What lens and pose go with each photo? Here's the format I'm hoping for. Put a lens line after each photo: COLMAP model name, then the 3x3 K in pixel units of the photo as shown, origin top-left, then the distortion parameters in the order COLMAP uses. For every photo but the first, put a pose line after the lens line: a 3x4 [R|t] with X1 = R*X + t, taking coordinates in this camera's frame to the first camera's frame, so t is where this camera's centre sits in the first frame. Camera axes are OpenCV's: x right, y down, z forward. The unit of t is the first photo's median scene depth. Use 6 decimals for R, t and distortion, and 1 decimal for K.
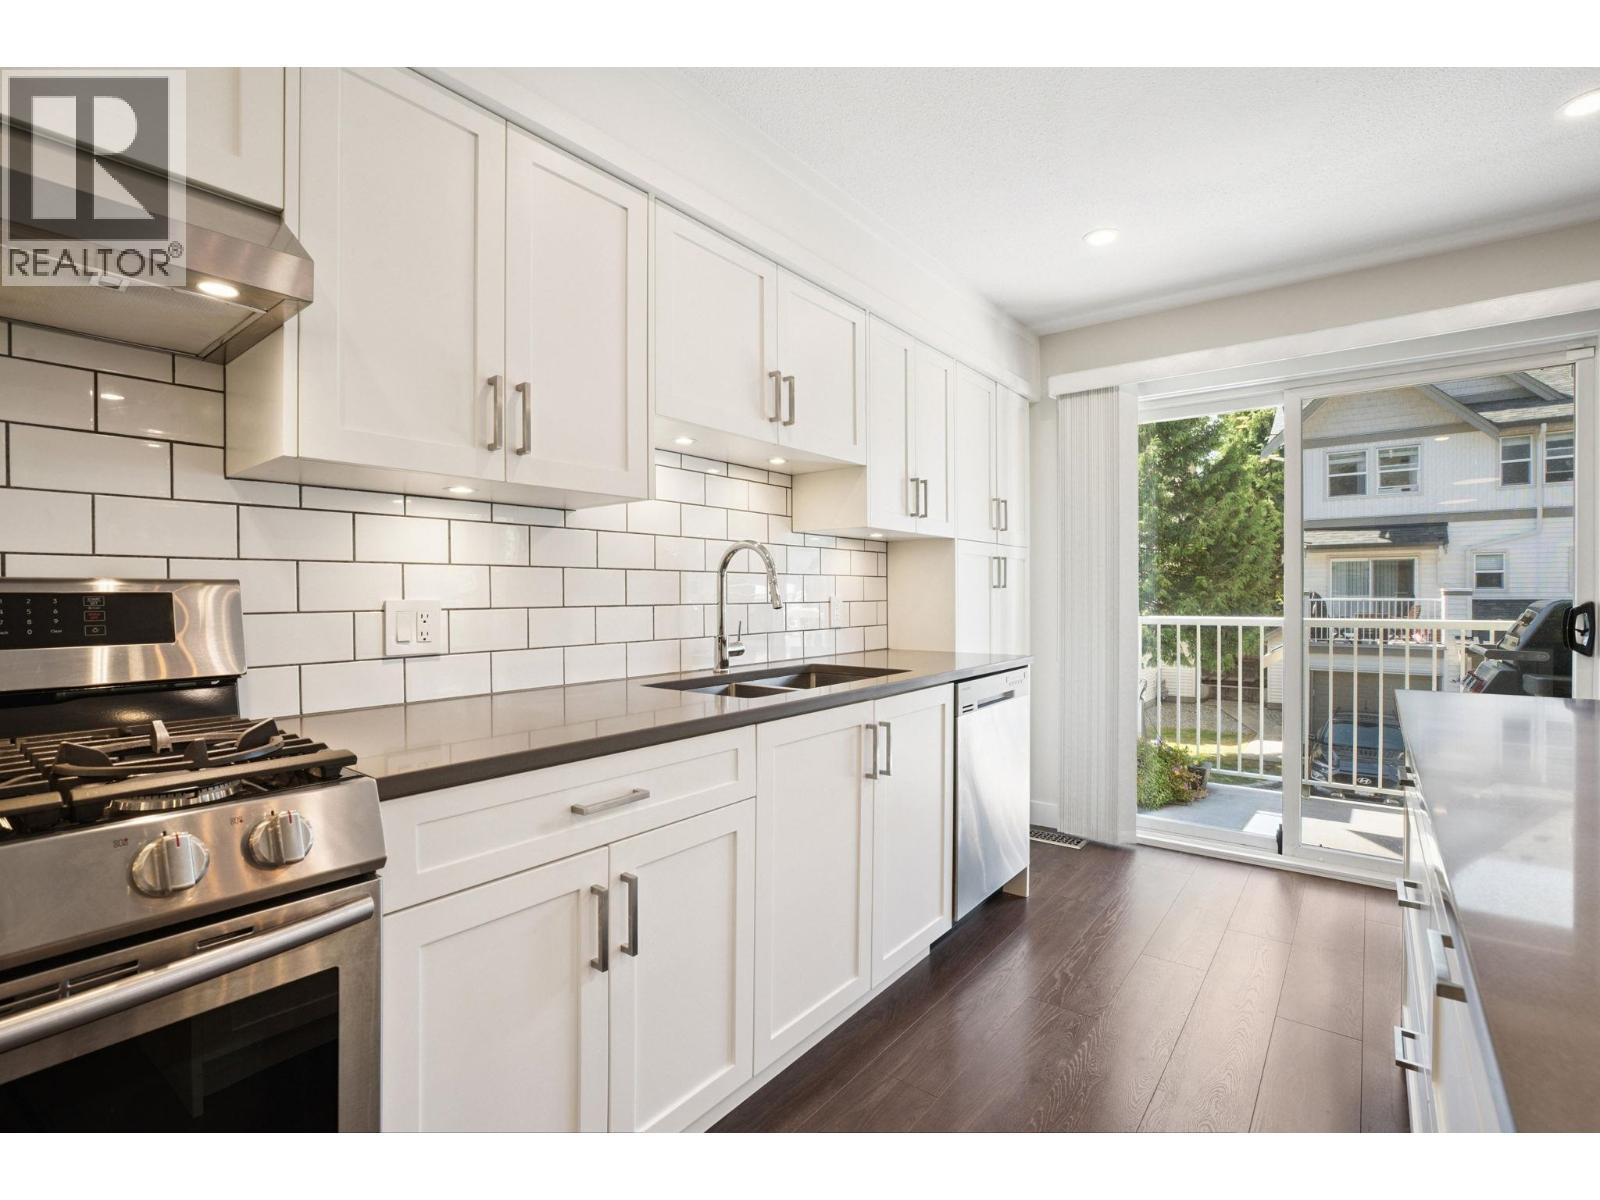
lens RADIAL K [[739.4, 0, 793.8], [0, 739.4, 599.5], [0, 0, 1]] dist [-0.021943, 0.010553]
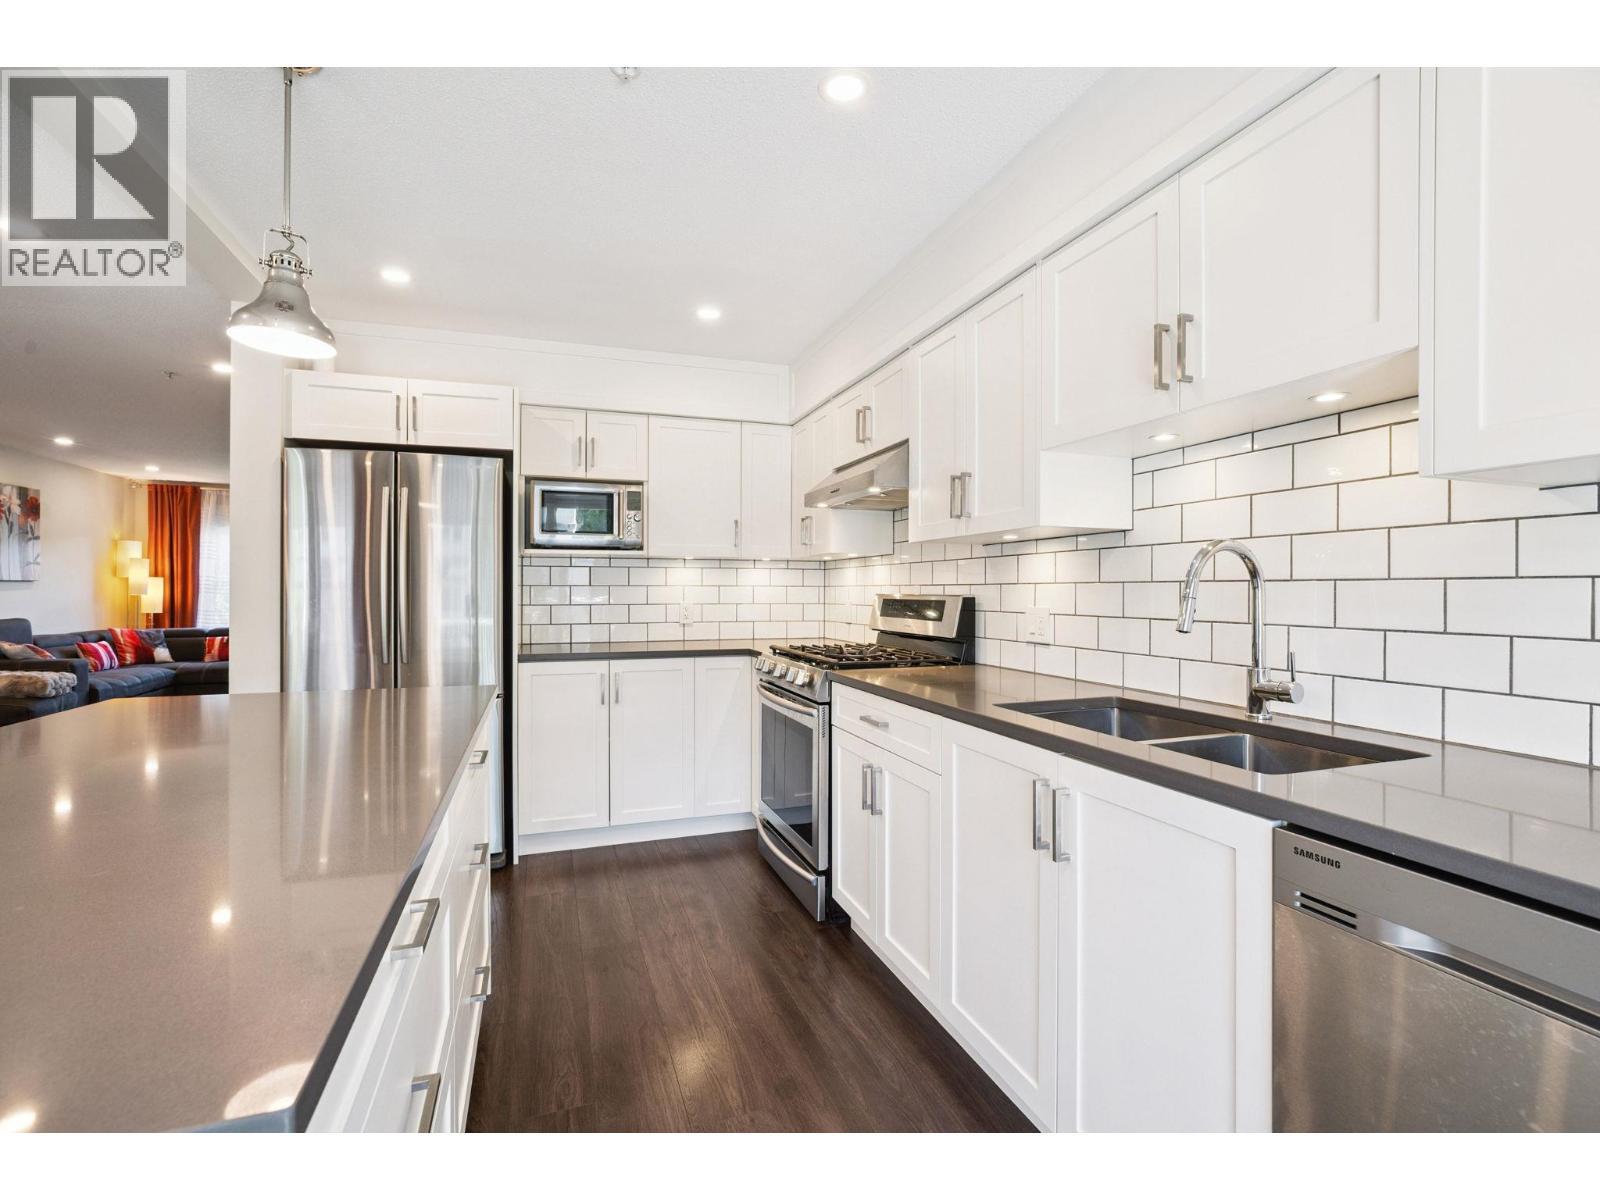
lens RADIAL K [[739.4, 0, 806.4], [0, 739.4, 591.5], [0, 0, 1]] dist [-0.021943, 0.010553]
pose [[-0.528805, 0.001701, -0.848742, 0.774545], [-0.010653, 0.999906, 0.008642, -0.029810], [0.848676, 0.013611, -0.528737, 1.031137]]
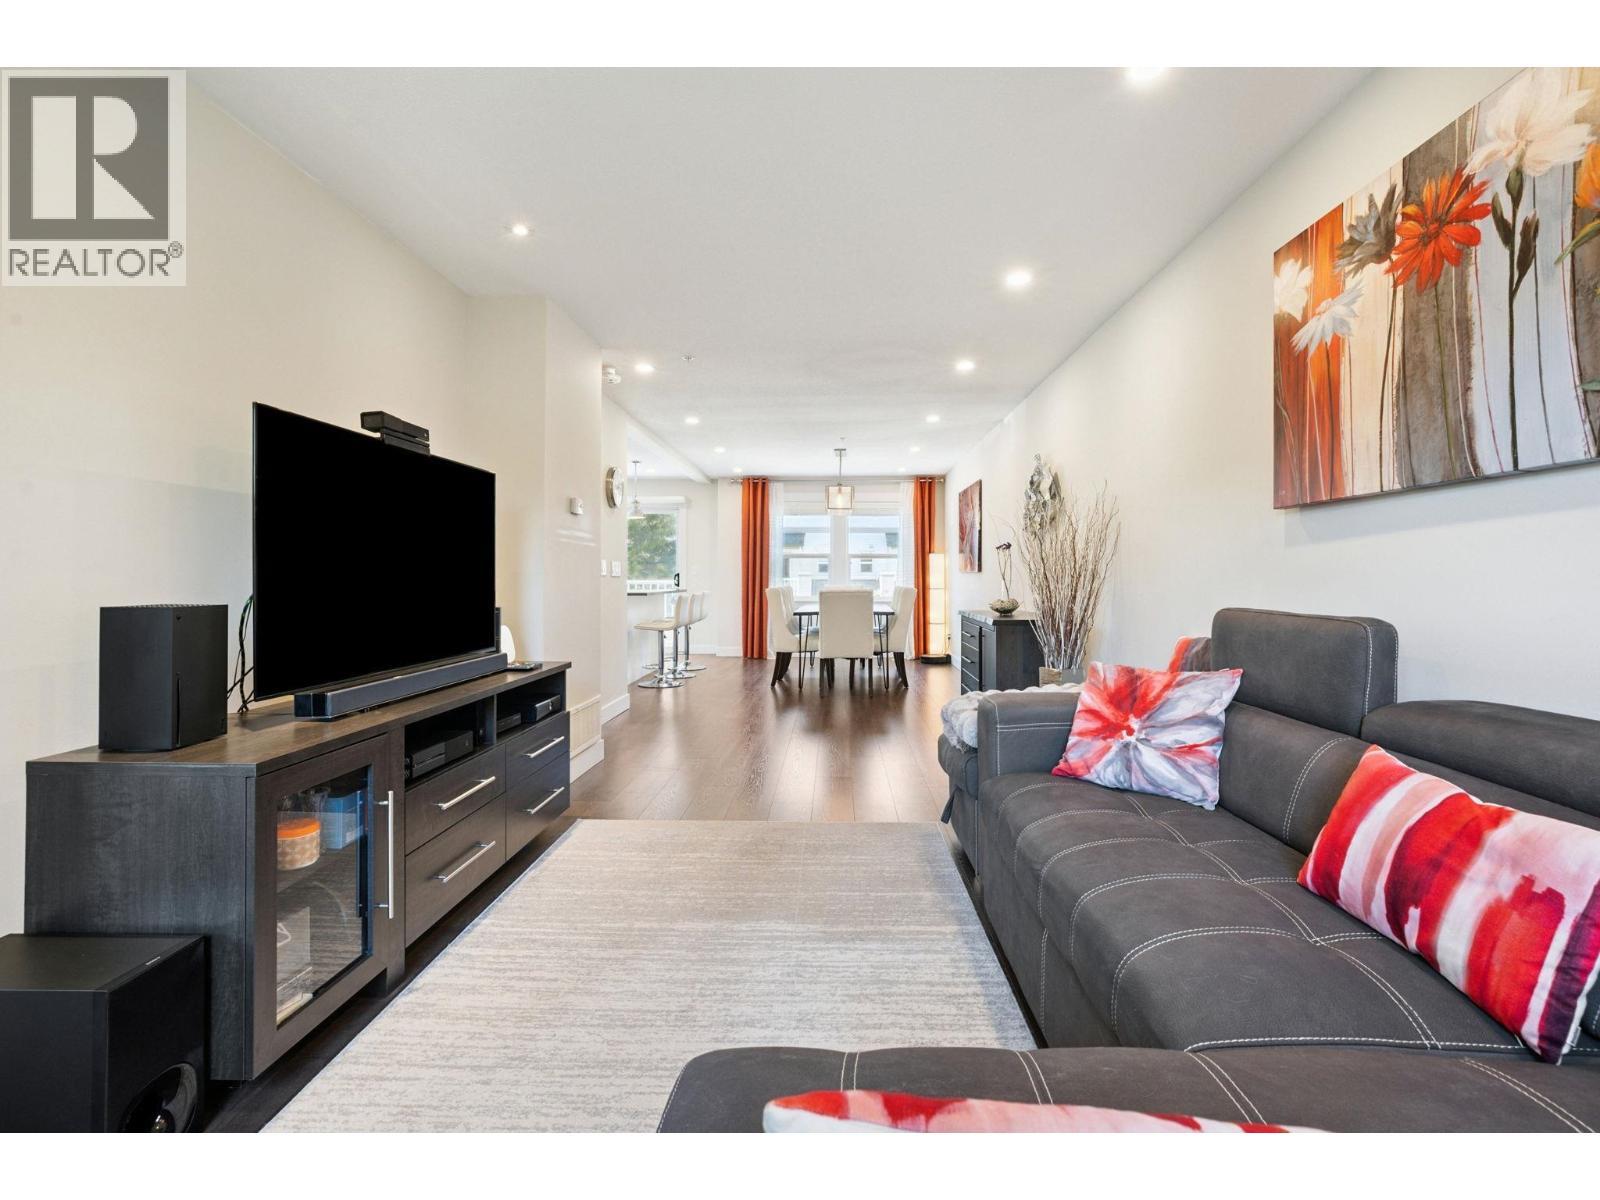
lens RADIAL K [[739.4, 0, 821.7], [0, 739.4, 574.6], [0, 0, 1]] dist [-0.021943, 0.010553]
pose [[0.789462, 0.001941, 0.613797, -0.880542], [0.007799, 0.999883, -0.013193, 0.082541], [-0.613750, 0.015202, 0.789354, -3.090590]]
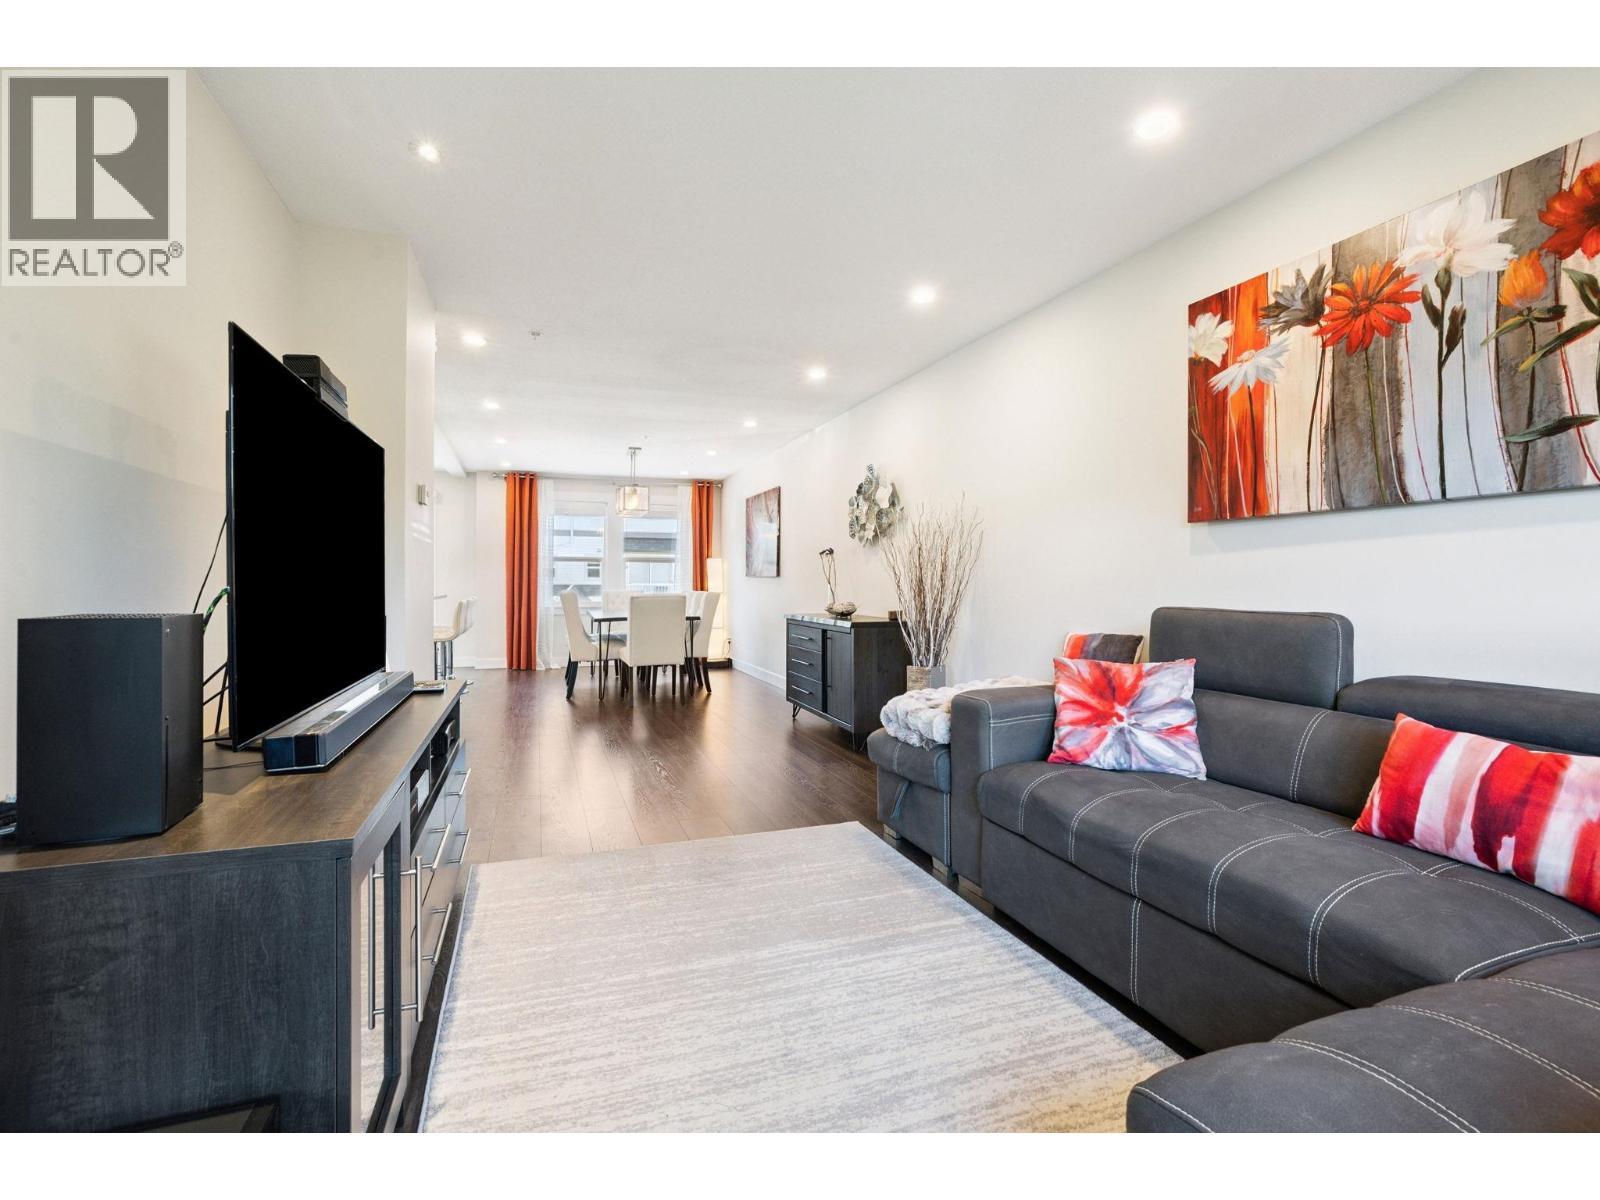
lens RADIAL K [[739.4, 0, 800.2], [0, 739.4, 584.1], [0, 0, 1]] dist [-0.021943, 0.010553]
pose [[0.523256, -0.002549, 0.852172, -1.121031], [0.009757, 0.999948, -0.003001, 0.080946], [-0.852120, 0.009885, 0.523253, -2.756160]]
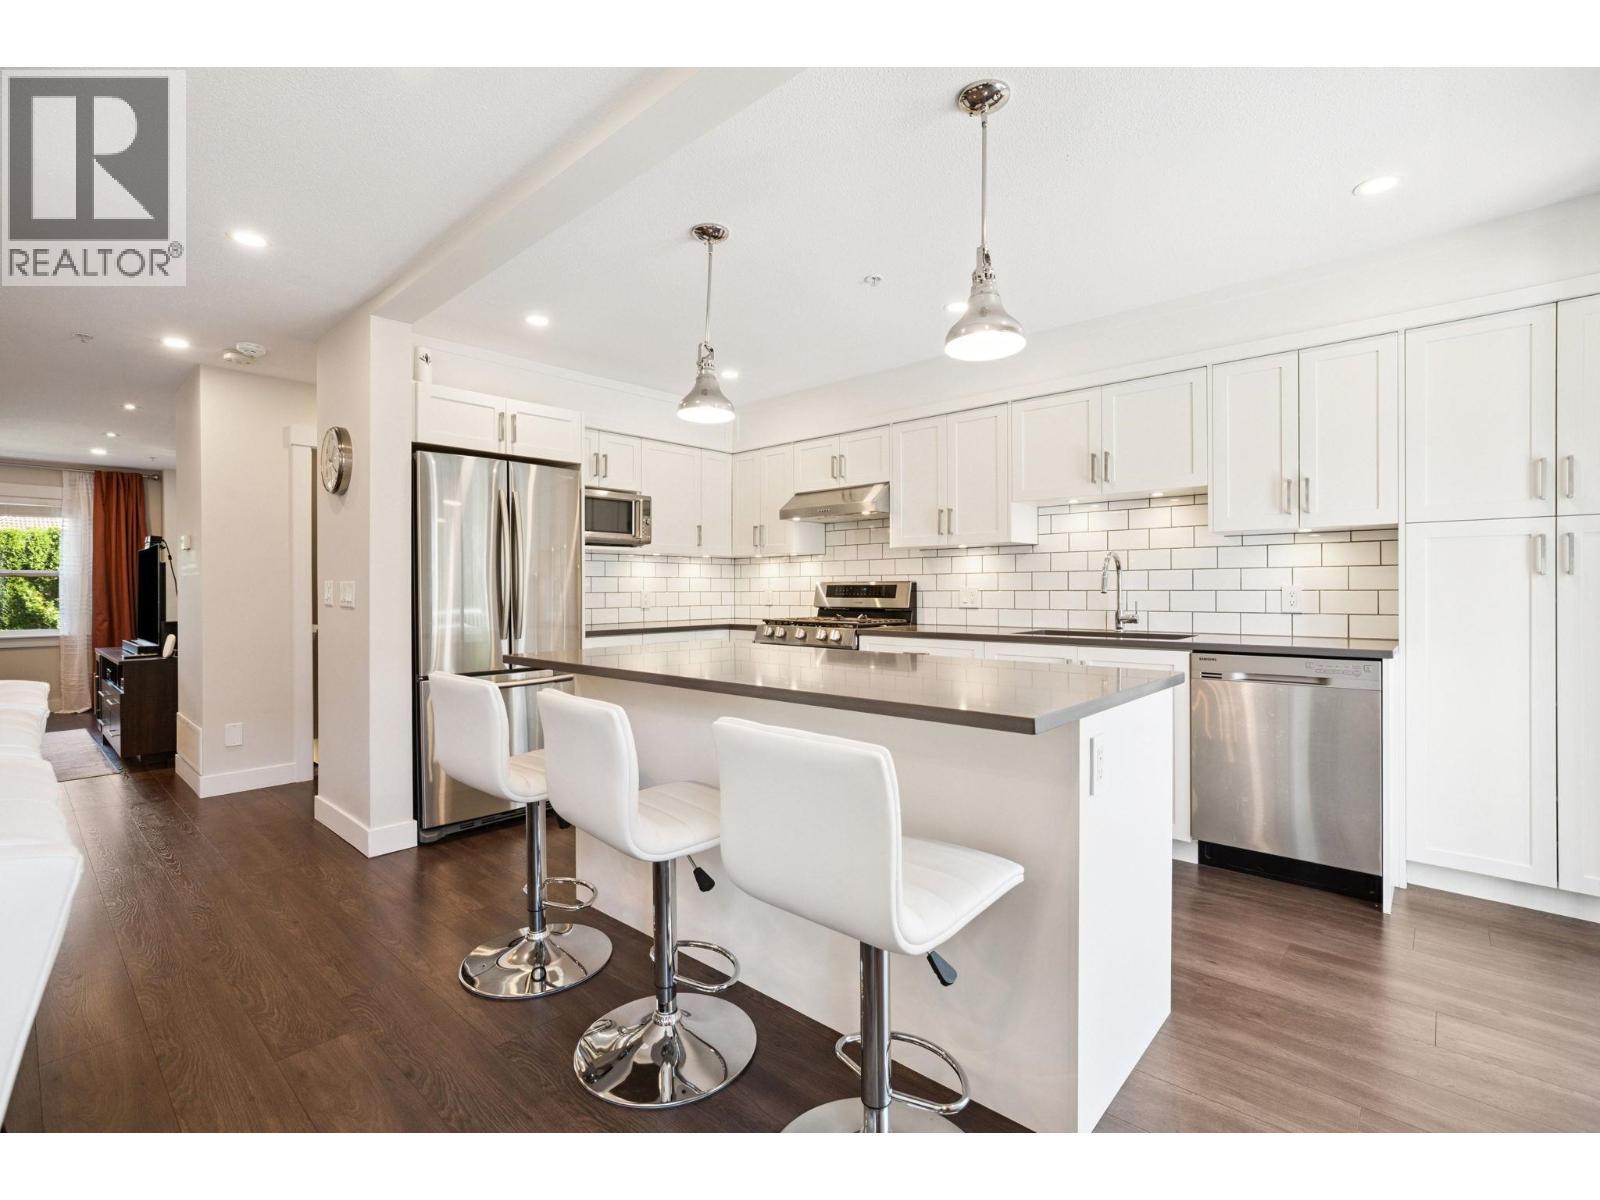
lens RADIAL K [[739.4, 0, 814.4], [0, 739.4, 590.8], [0, 0, 1]] dist [-0.021943, 0.010553]
pose [[-0.053800, 0.002389, -0.998549, 1.596937], [-0.006672, 0.999974, 0.002752, 0.007332], [0.998529, 0.006810, -0.053783, 0.429544]]
